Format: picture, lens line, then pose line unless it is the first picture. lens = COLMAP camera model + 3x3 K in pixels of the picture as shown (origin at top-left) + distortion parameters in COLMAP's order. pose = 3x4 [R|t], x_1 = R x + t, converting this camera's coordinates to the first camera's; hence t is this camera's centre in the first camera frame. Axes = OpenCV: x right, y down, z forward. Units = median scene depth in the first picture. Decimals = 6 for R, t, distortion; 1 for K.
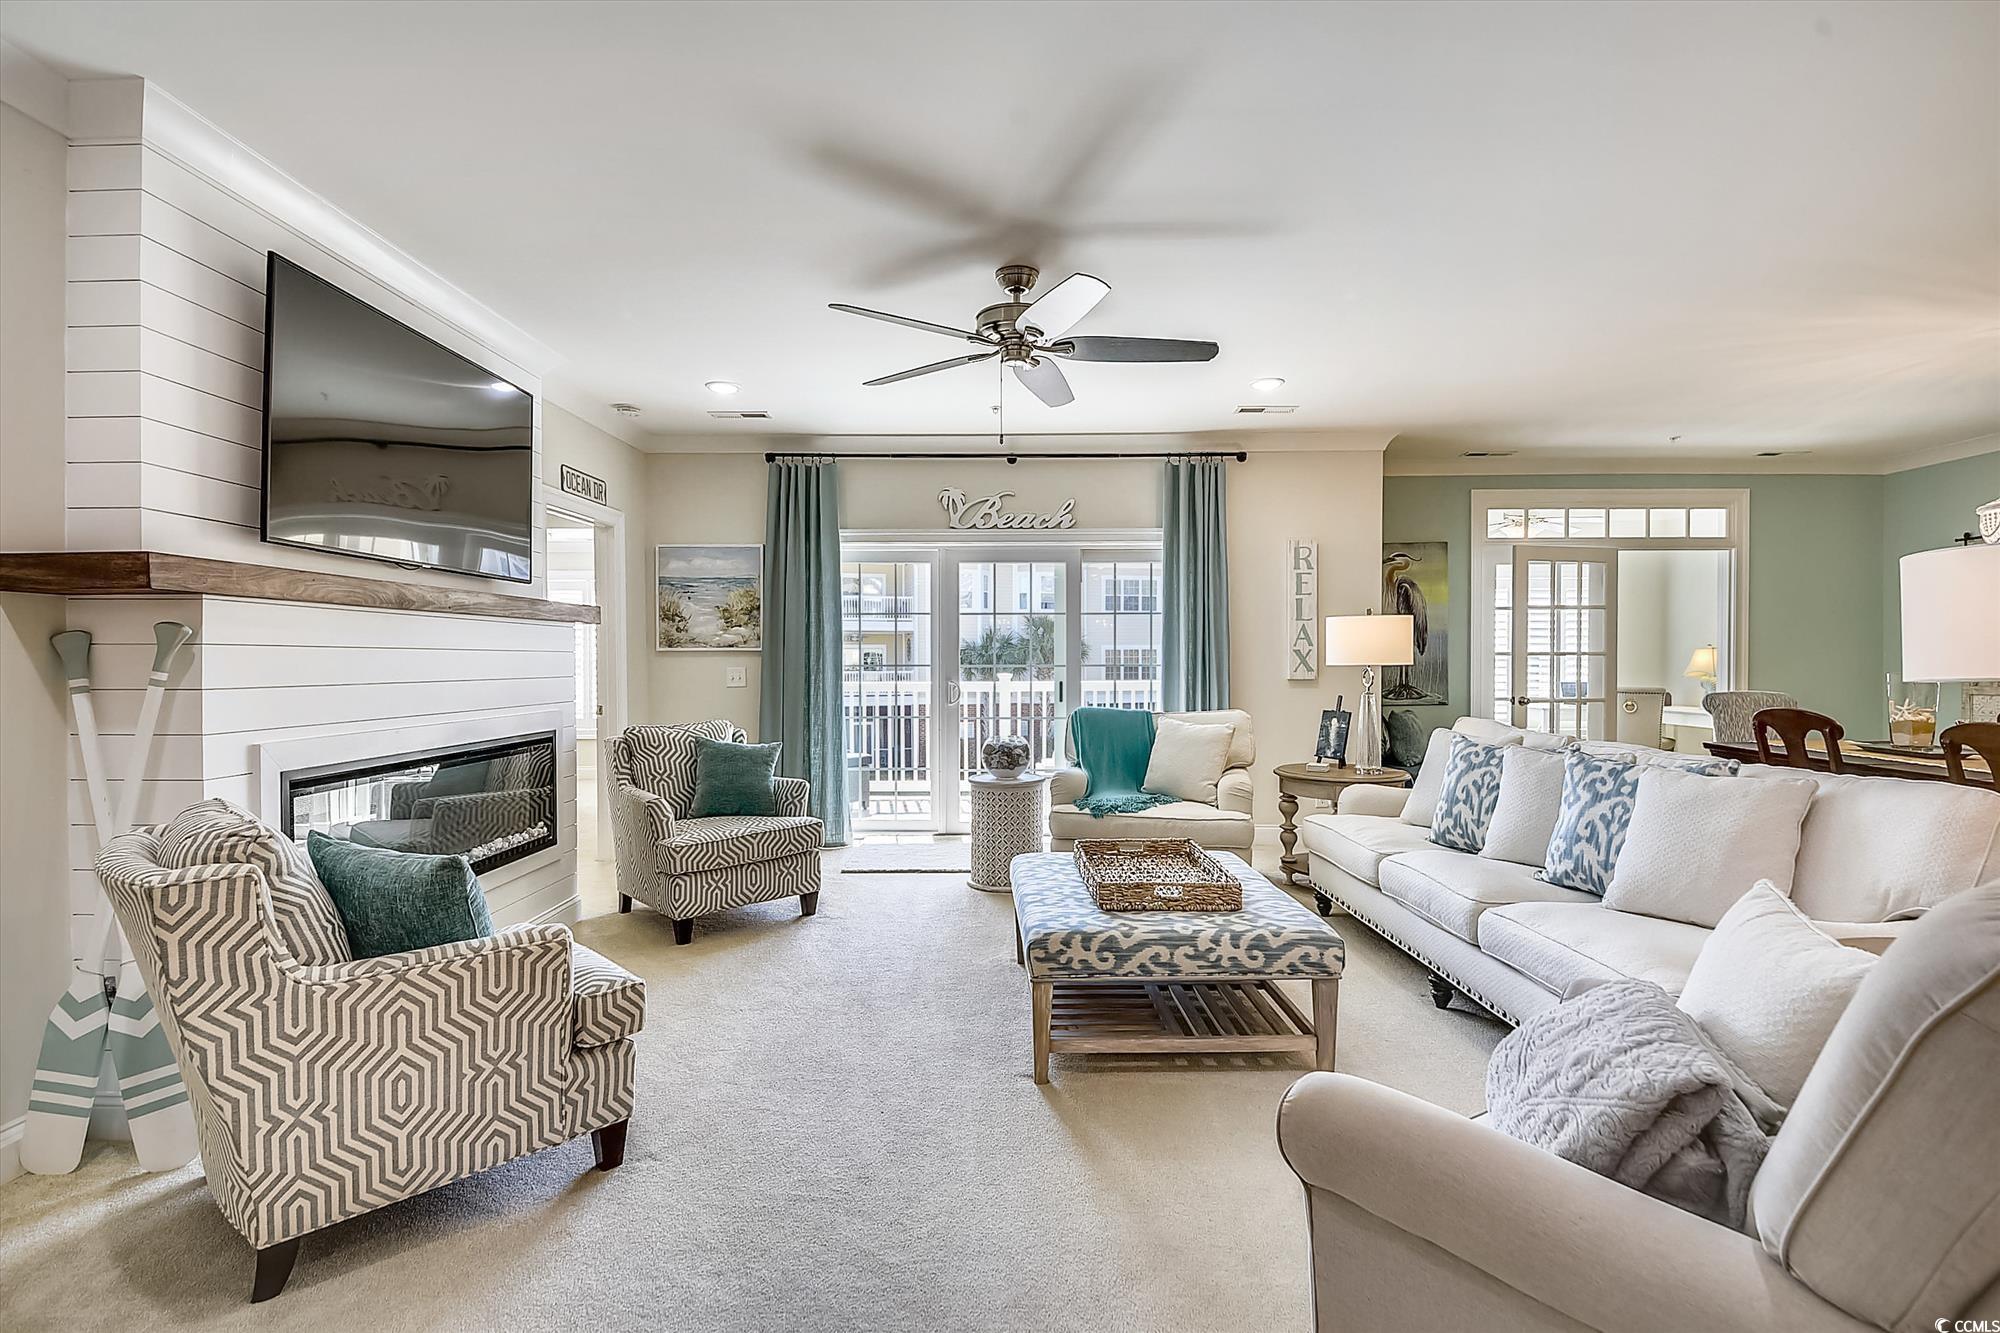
lens RADIAL K [[1103.4, 0, 1000.0], [0, 1103.4, 666.5], [0, 0, 1]] dist [0.035948, -0.041177]
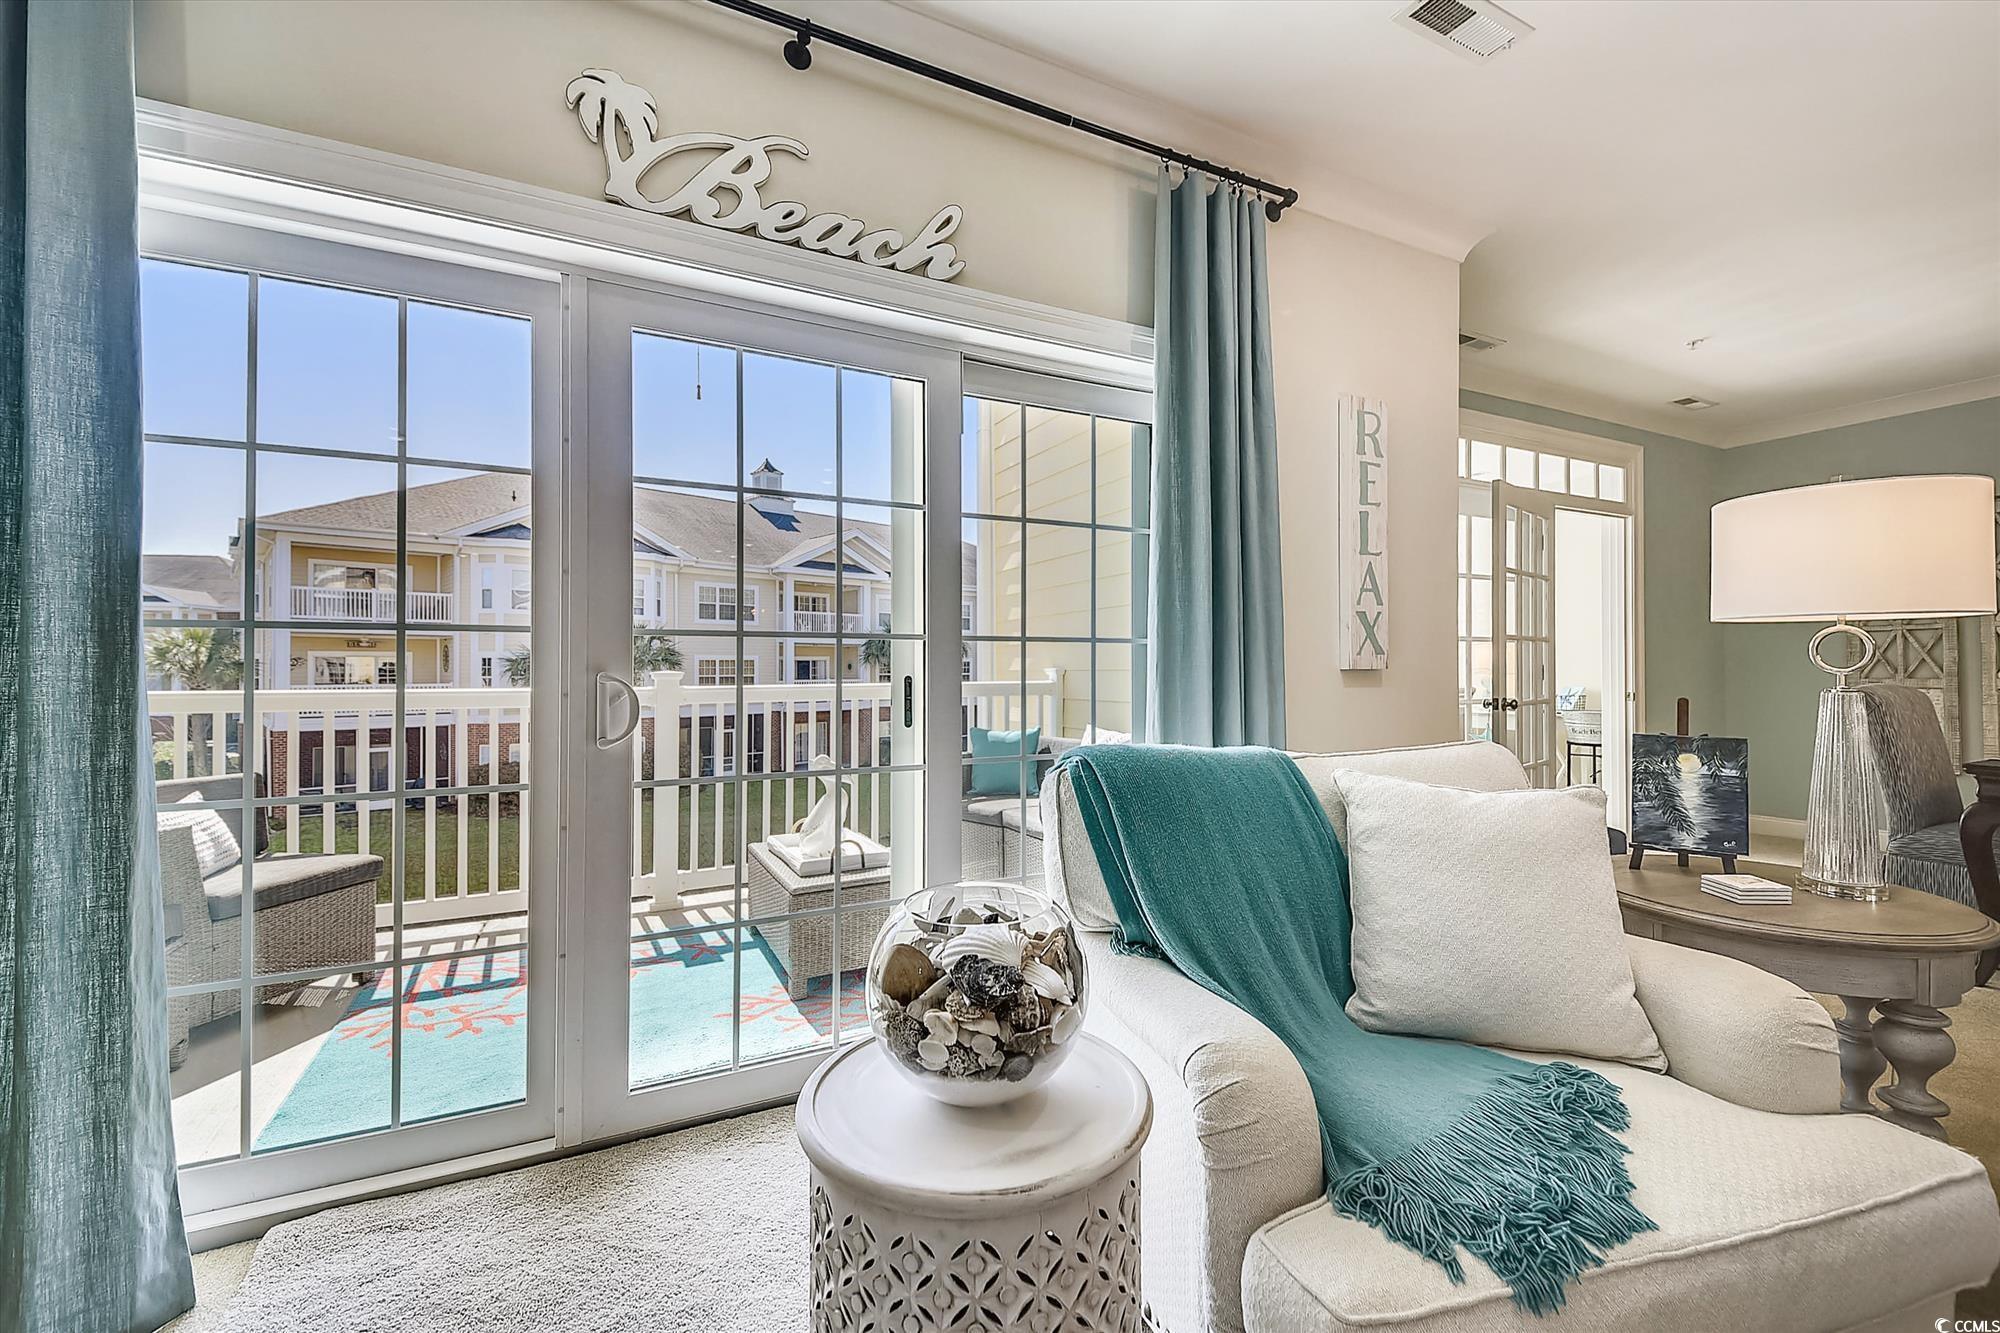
lens RADIAL K [[844.5, 0, 1009.7], [0, 844.5, 675.2], [0, 0, 1]] dist [0.024915, -0.000152]
pose [[0.874022, 0.001632, 0.485884, -0.064365], [-0.000172, 0.999995, -0.003050, 0.015544], [-0.485887, 0.002582, 0.874018, 0.726810]]
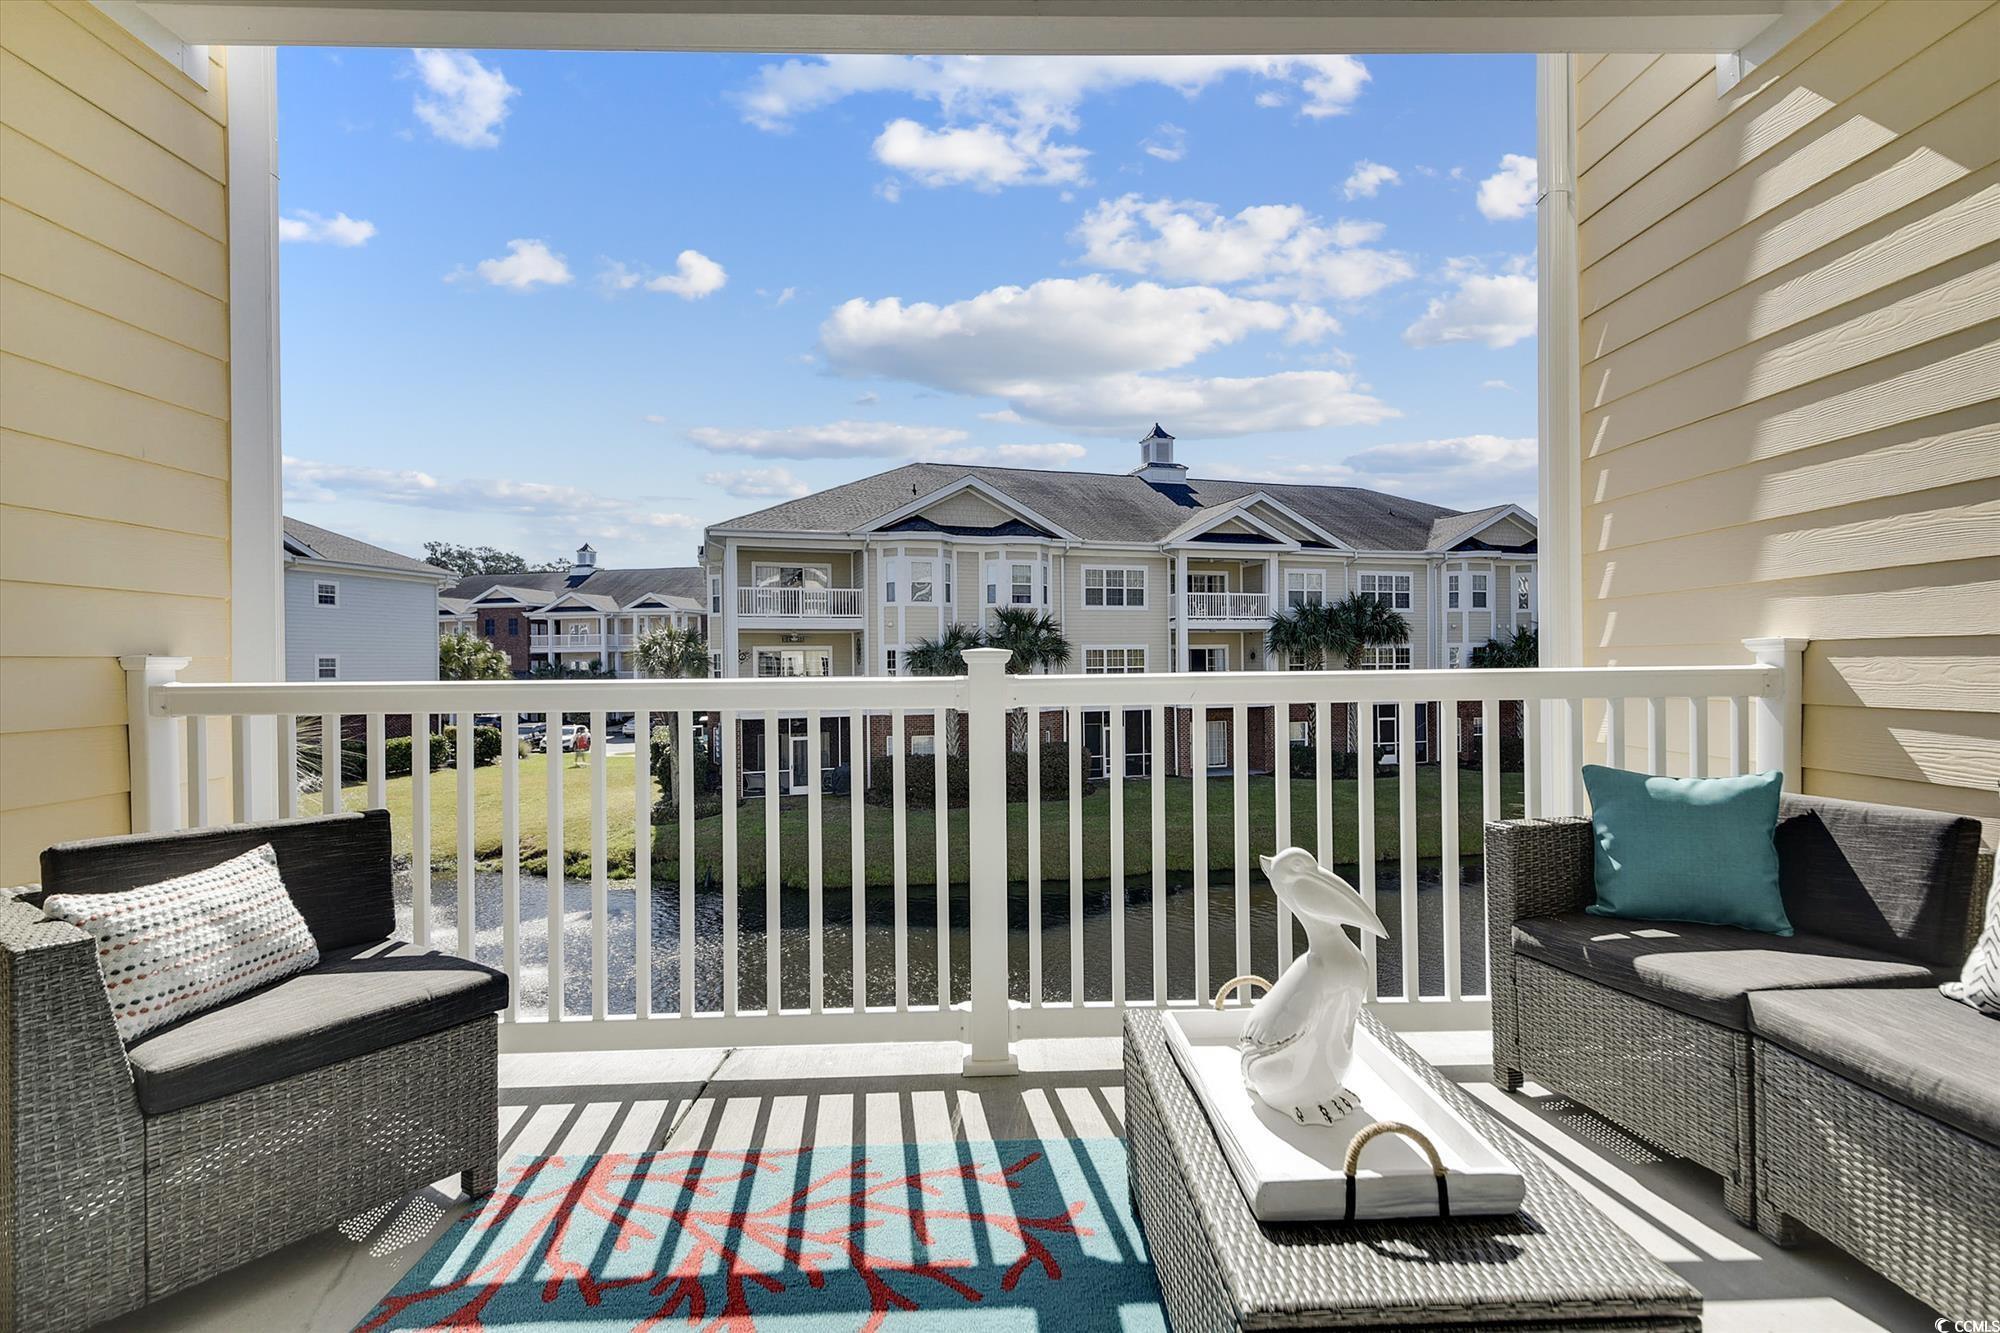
lens RADIAL K [[943.3, 0, 1000.0], [0, 943.3, 666.5], [0, 0, 1]] dist [0.001276, 0.000049]
pose [[0.998060, -0.003930, 0.062139, -0.037505], [0.004184, 0.999983, -0.003960, 0.017295], [-0.062123, 0.004212, 0.998060, 0.843256]]
